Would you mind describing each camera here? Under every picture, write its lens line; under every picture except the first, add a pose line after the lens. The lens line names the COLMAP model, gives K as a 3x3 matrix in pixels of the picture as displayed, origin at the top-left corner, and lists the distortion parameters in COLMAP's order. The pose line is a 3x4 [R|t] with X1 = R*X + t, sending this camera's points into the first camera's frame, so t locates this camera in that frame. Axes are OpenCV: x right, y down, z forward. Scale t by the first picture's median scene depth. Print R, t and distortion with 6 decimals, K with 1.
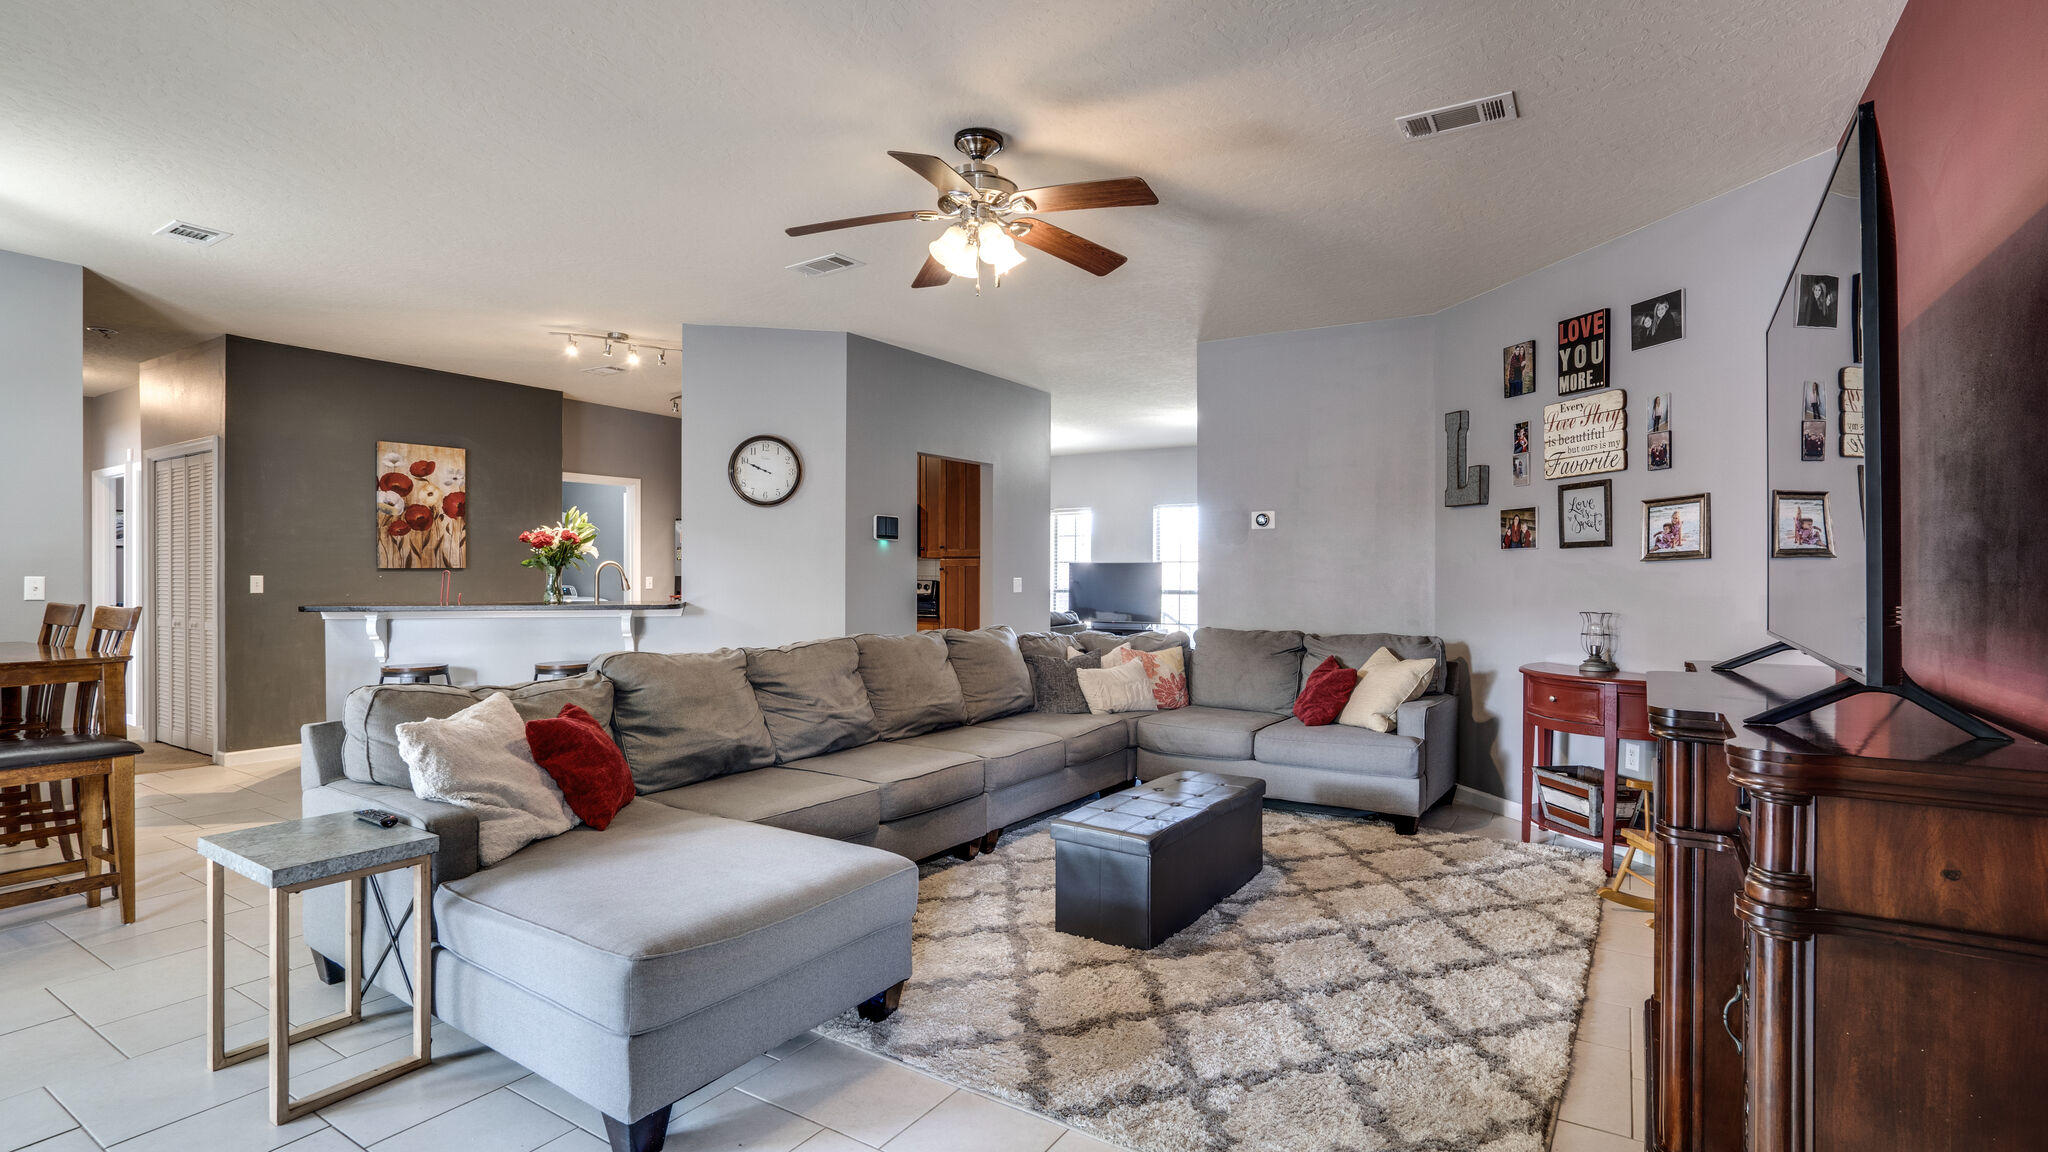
lens RADIAL K [[975.7, 0, 1024.0], [0, 975.7, 576.0], [0, 0, 1]] dist [-0.046924, 0.026371]
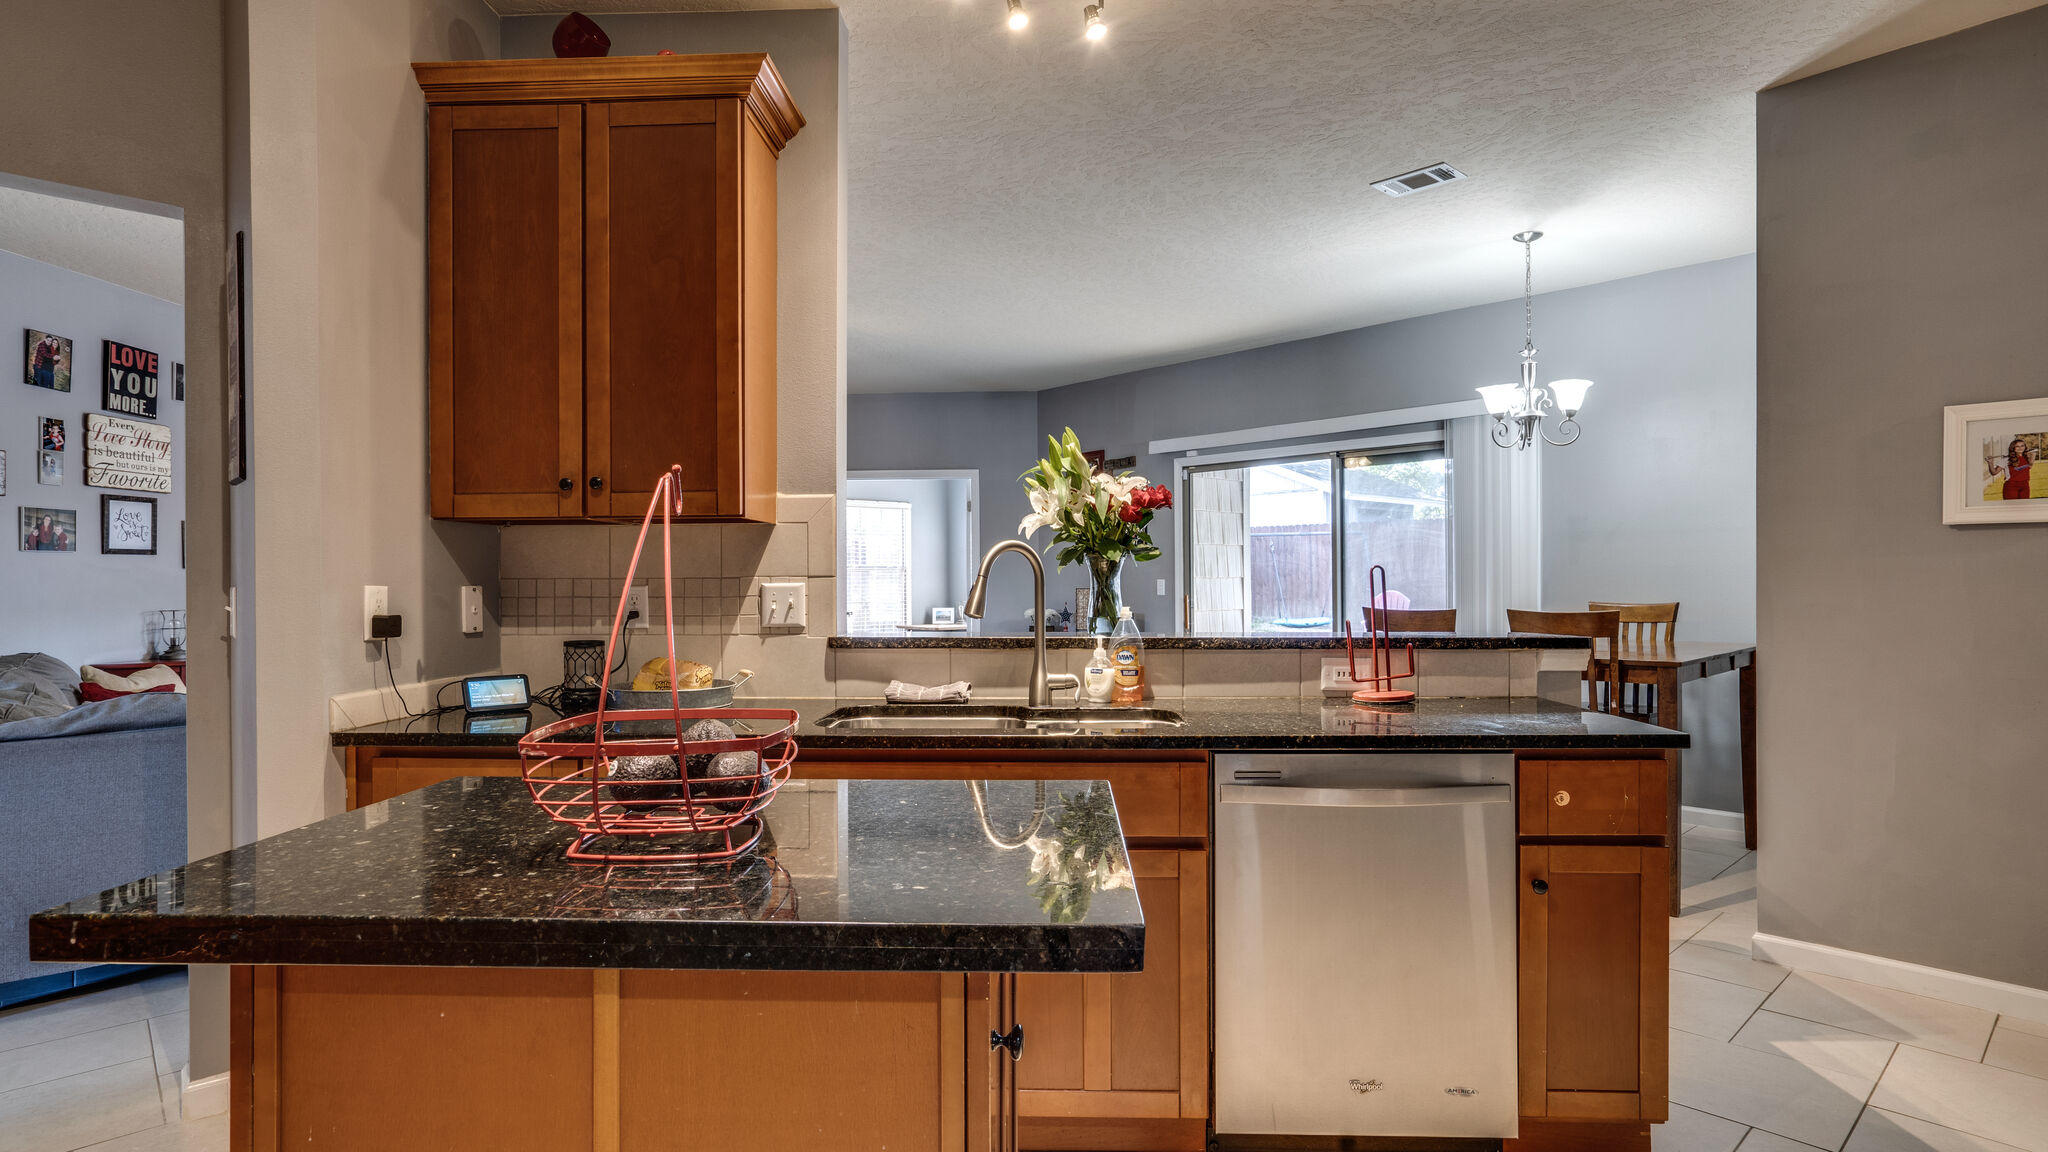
lens RADIAL K [[1051.1, 0, 1027.6], [0, 1051.1, 582.5], [0, 0, 1]] dist [-0.042947, 0.034380]
pose [[-0.967353, 0.000586, 0.253433, -0.583405], [0.001432, 0.999994, 0.003156, 0.000339], [-0.253430, 0.003416, -0.967348, 1.519042]]
